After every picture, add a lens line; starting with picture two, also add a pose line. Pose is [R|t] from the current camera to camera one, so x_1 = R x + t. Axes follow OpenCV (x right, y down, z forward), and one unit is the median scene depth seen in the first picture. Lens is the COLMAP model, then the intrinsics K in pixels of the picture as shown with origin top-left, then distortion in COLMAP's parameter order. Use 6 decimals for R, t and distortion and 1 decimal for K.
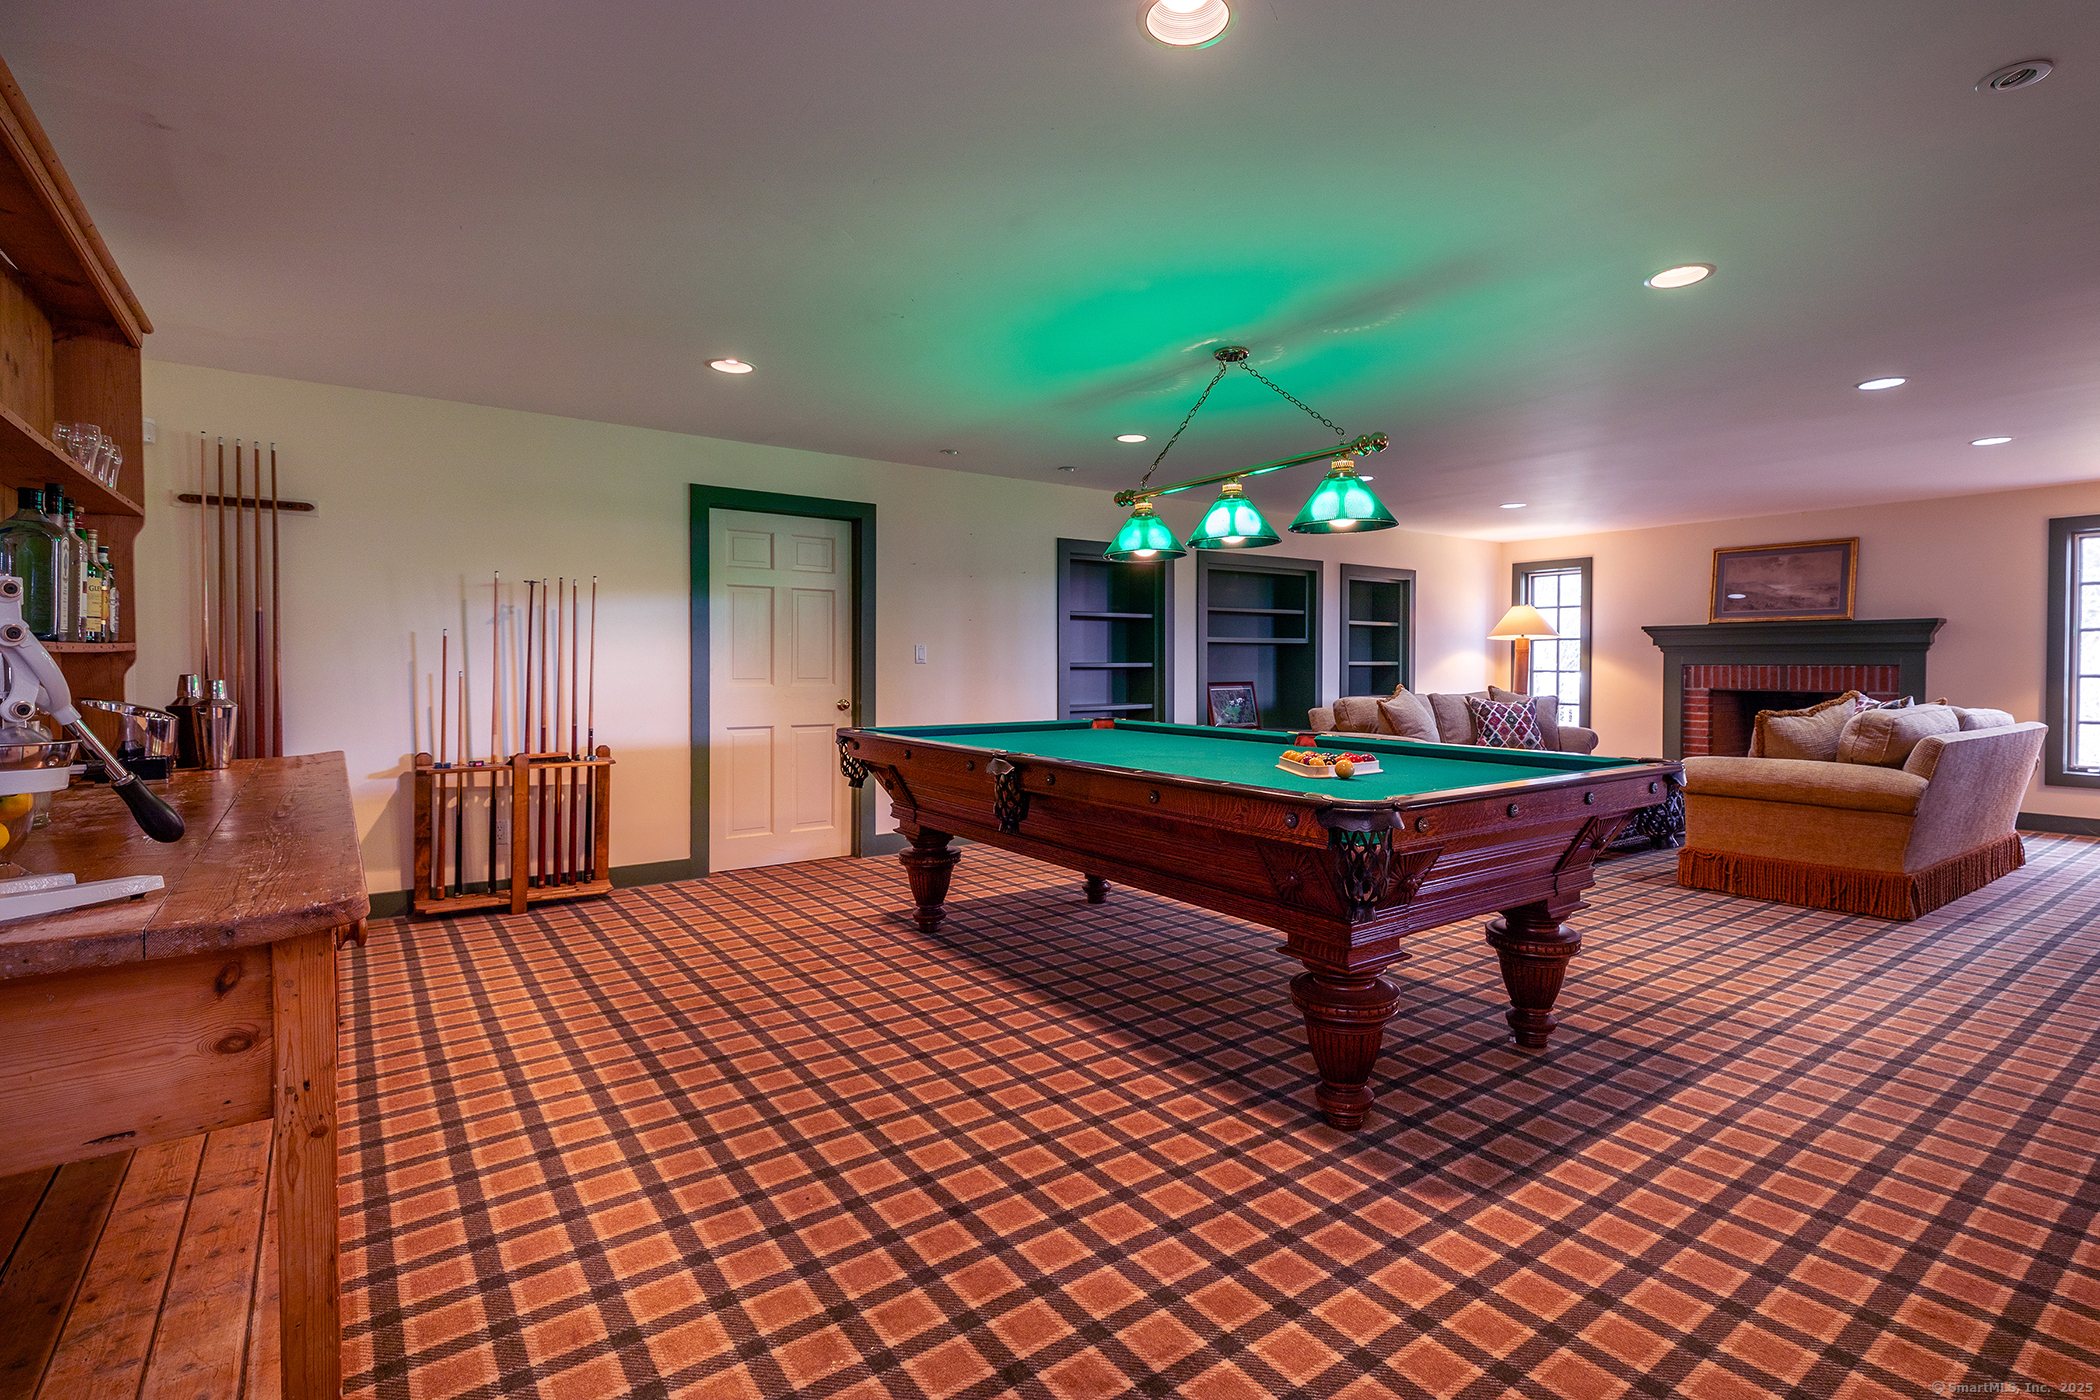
lens RADIAL K [[991.4, 0, 1051.9], [0, 991.4, 681.0], [0, 0, 1]] dist [-0.000520, 0.000034]
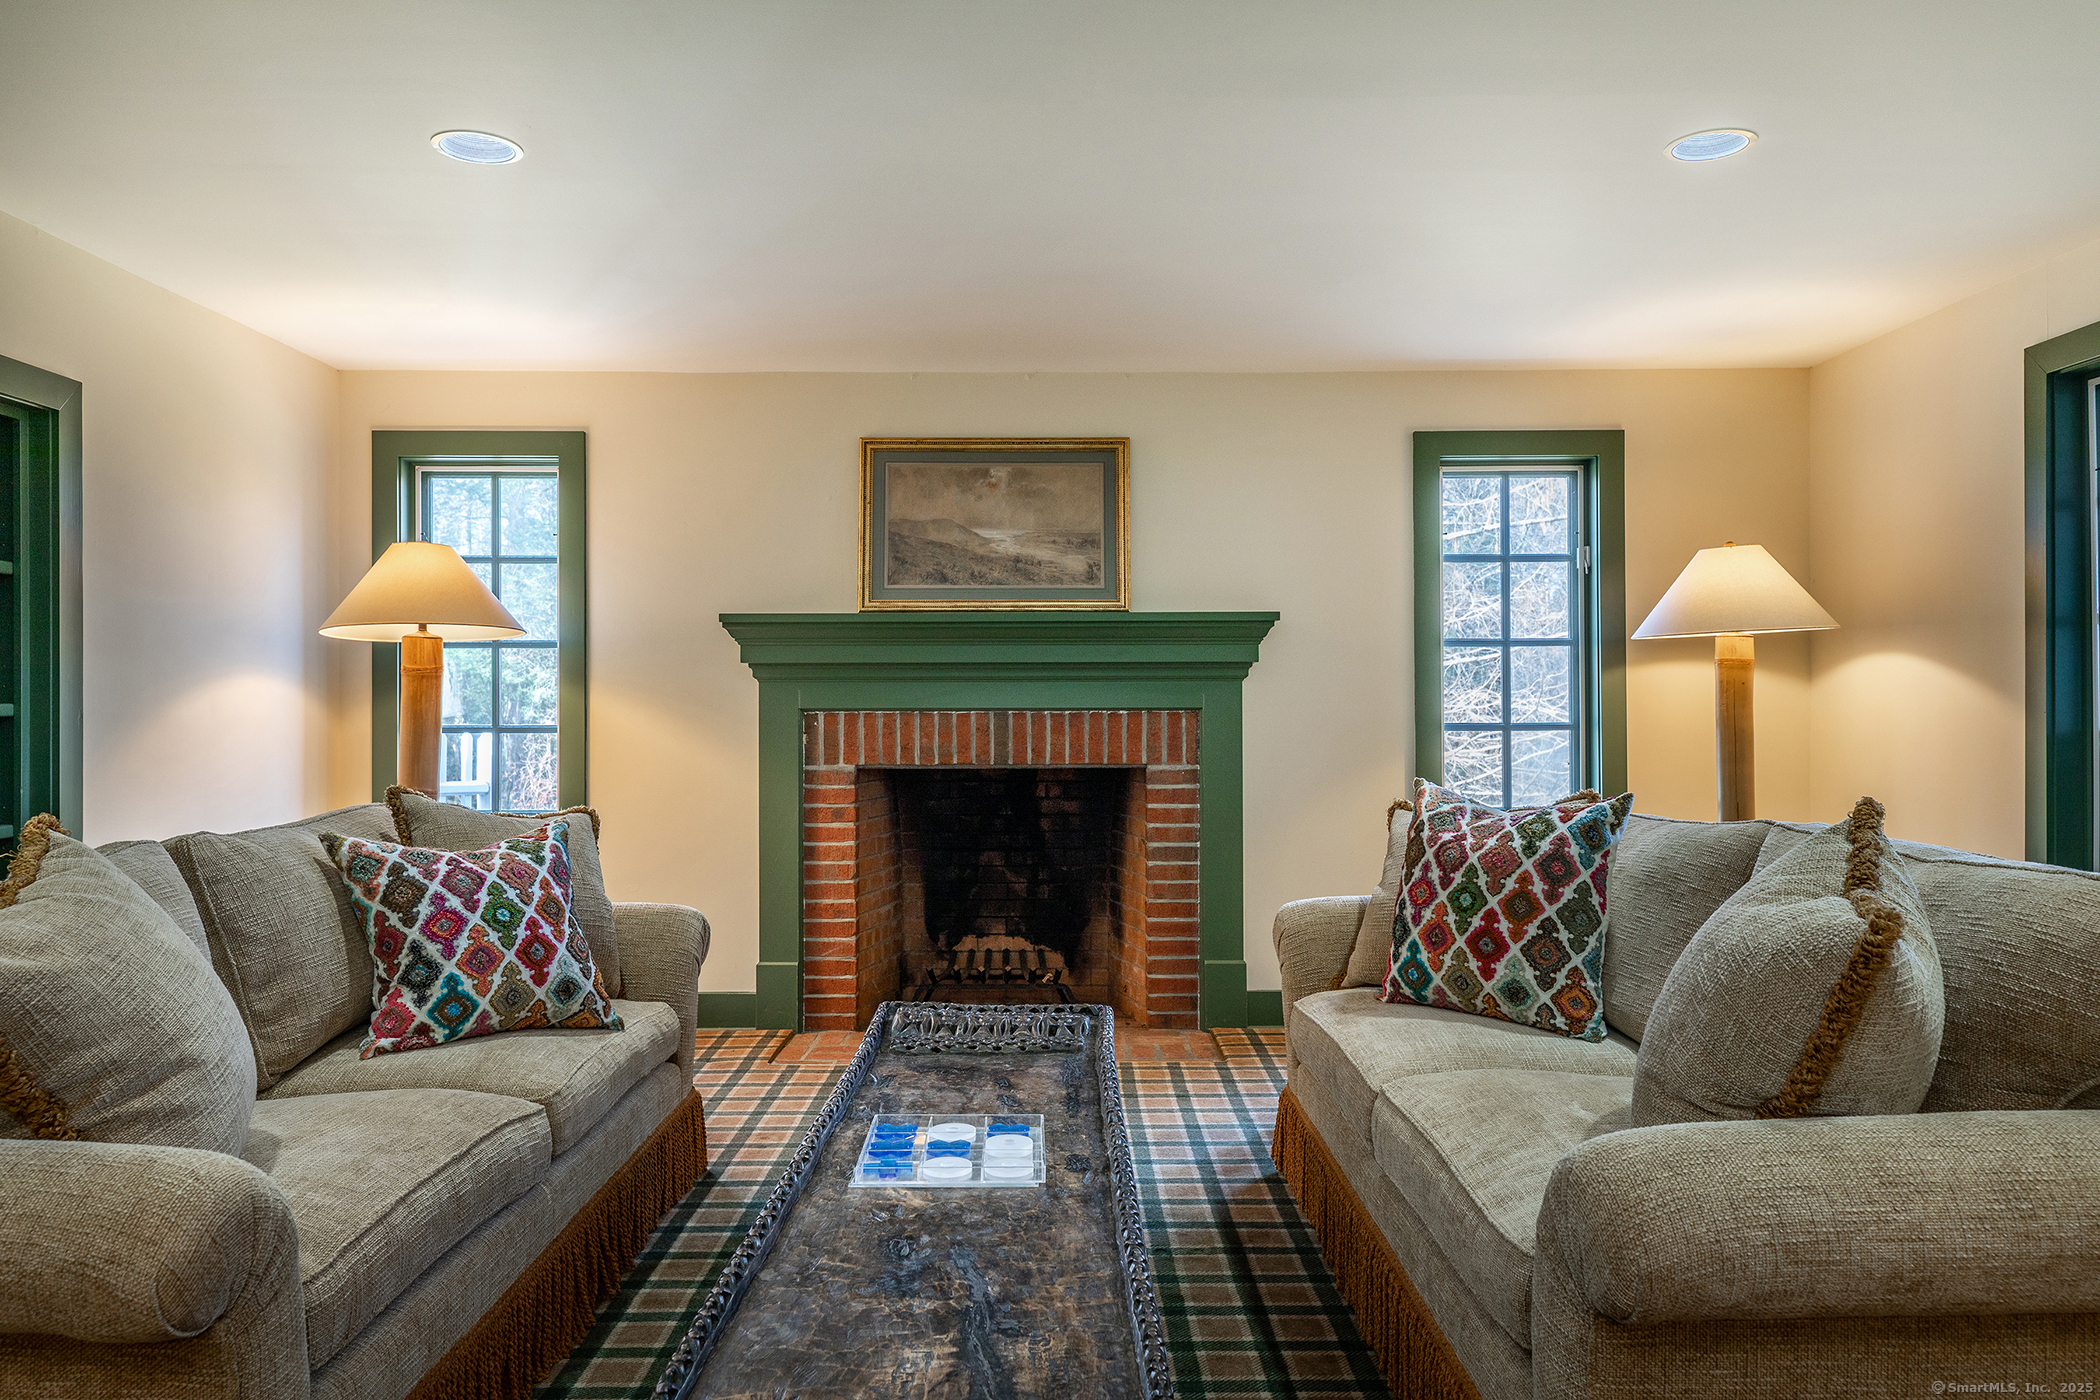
lens RADIAL K [[1521.1, 0, 1052.0], [0, 1521.1, 699.0], [0, 0, 1]] dist [0.008274, 0.000942]
pose [[0.590451, 0.001473, 0.807072, 0.192808], [0.018610, 0.999708, -0.015440, -0.009591], [-0.806859, 0.024136, 0.590251, 0.564063]]
